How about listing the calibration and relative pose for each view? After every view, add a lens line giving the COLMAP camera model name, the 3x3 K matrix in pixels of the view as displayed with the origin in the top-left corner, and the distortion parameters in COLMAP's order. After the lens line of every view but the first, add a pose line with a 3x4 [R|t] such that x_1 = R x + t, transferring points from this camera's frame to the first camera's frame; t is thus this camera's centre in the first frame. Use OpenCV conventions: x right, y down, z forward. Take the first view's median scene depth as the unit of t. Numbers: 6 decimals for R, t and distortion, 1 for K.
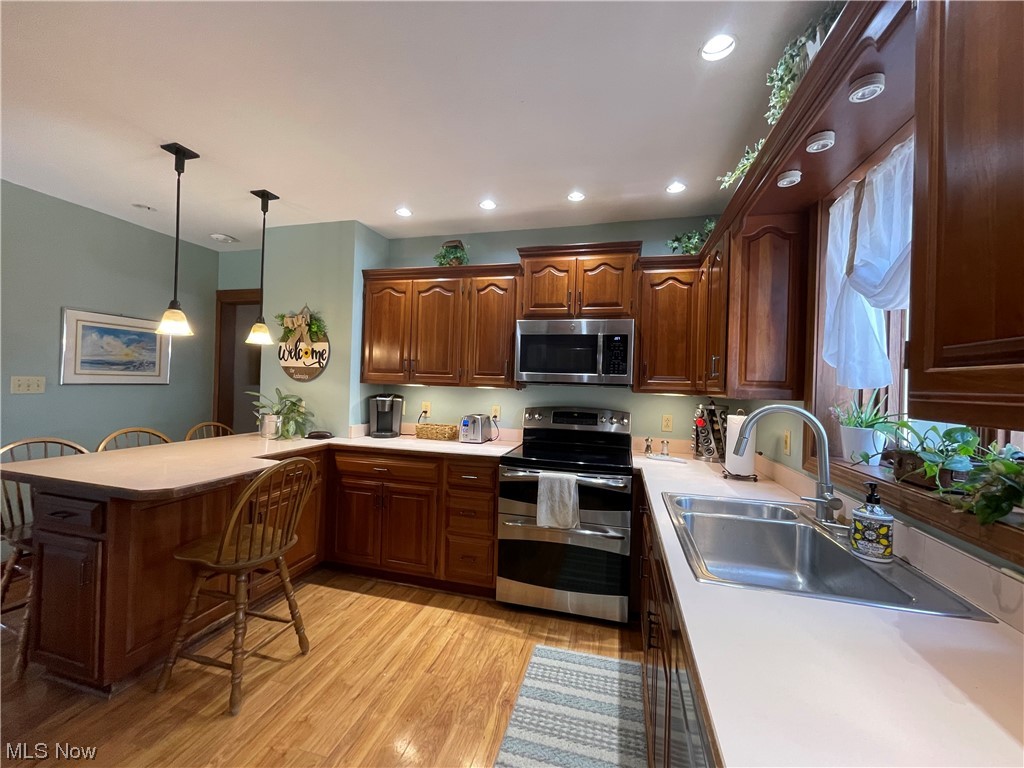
lens RADIAL K [[410.9, 0, 511.3], [0, 410.9, 380.8], [0, 0, 1]] dist [-0.003306, -0.000681]
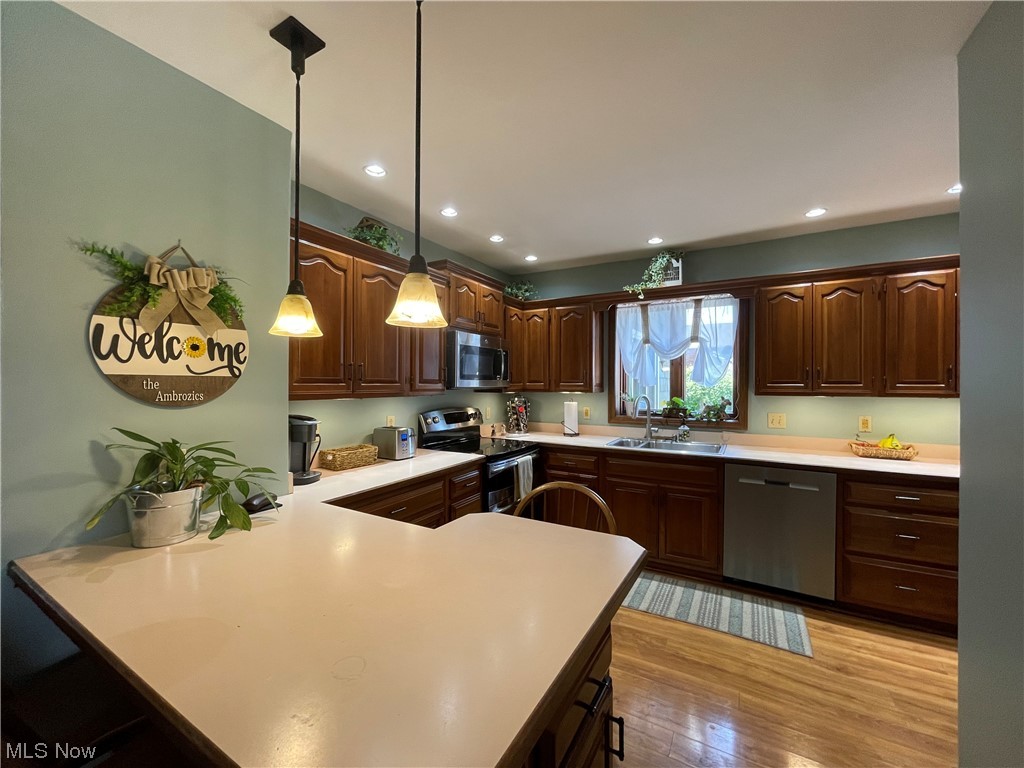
lens RADIAL K [[410.9, 0, 507.9], [0, 410.9, 382.6], [0, 0, 1]] dist [-0.003306, -0.000681]
pose [[0.261555, -0.030932, 0.964693, -0.869349], [0.003432, 0.999510, 0.031118, -0.040142], [-0.965183, -0.004828, 0.261533, 0.524618]]
